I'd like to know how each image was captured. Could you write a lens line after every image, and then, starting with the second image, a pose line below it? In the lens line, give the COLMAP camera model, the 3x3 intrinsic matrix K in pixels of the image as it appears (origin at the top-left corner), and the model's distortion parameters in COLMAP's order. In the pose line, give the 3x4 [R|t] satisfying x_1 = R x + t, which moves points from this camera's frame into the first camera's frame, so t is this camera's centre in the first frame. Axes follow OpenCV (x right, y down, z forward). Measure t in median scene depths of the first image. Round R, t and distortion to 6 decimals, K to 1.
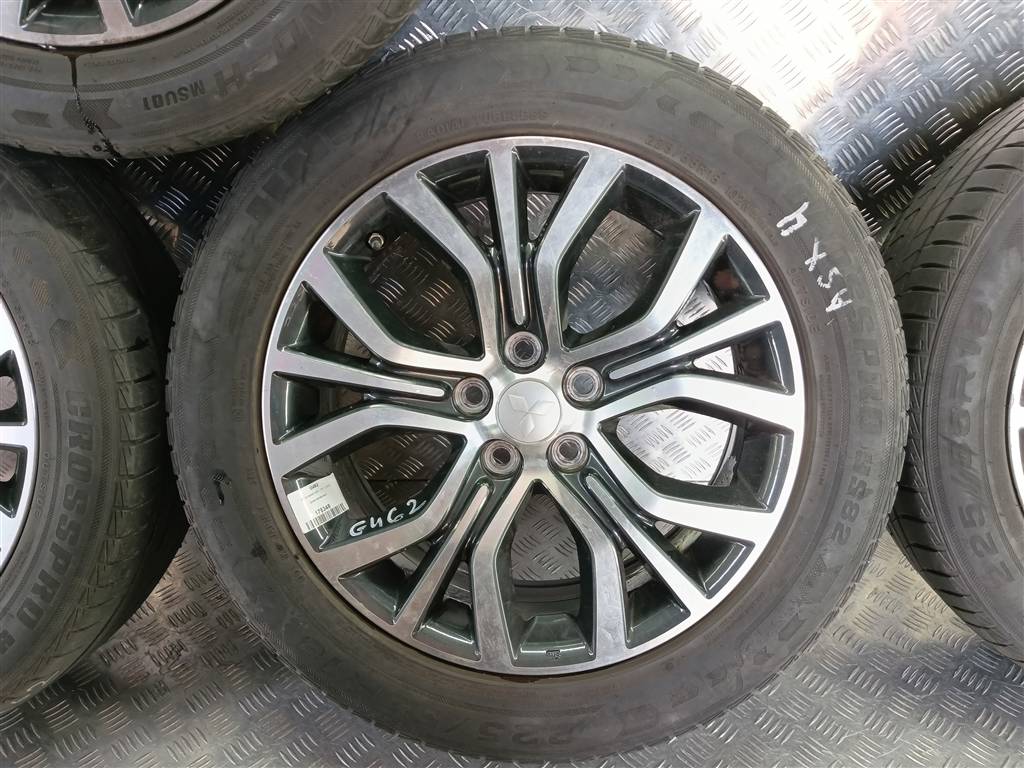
lens RADIAL K [[812.3, 0, 512.0], [0, 812.3, 384.0], [0, 0, 1]] dist [0.096124, -0.132391]
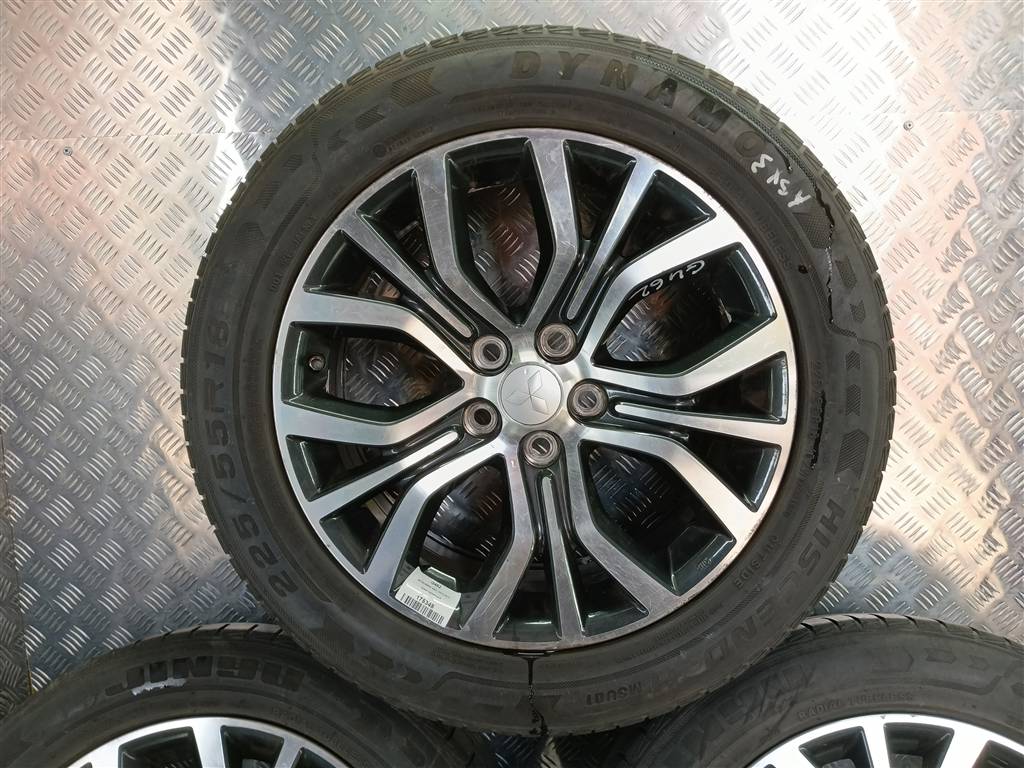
lens RADIAL K [[812.3, 0, 512.0], [0, 812.3, 384.0], [0, 0, 1]] dist [0.096124, -0.132391]
pose [[0.999110, -0.015806, -0.039112, -0.474424], [-0.002608, 0.902232, -0.431242, -0.225402], [0.042104, 0.430960, 0.901388, -0.263889]]
